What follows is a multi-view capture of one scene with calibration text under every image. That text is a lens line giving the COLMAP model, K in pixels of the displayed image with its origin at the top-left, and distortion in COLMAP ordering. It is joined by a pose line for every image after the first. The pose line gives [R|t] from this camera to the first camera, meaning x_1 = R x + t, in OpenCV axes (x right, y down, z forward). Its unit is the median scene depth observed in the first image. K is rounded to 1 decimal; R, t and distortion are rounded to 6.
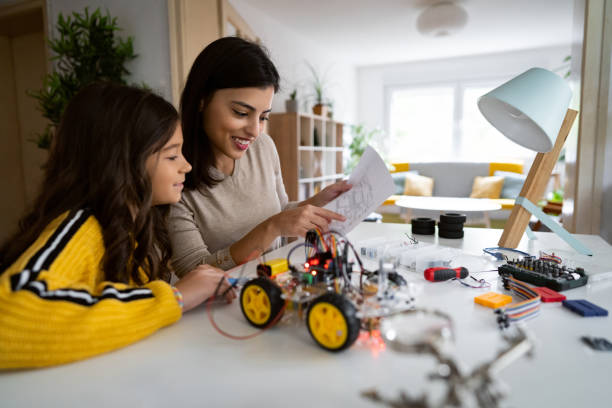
lens RADIAL K [[417.8, 0, 306.2], [0, 417.8, 197.6], [0, 0, 1]] dist [0.031234, -0.003614]
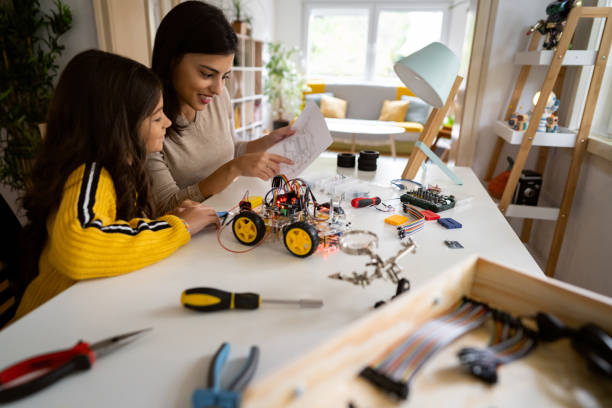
lens RADIAL K [[417.8, 0, 306.2], [0, 417.8, 197.6], [0, 0, 1]] dist [0.031234, -0.003614]
pose [[0.978735, -0.021123, 0.204039, -0.141572], [-0.019505, 0.980594, 0.195077, -0.097851], [-0.204200, -0.194909, 0.959330, -0.286158]]
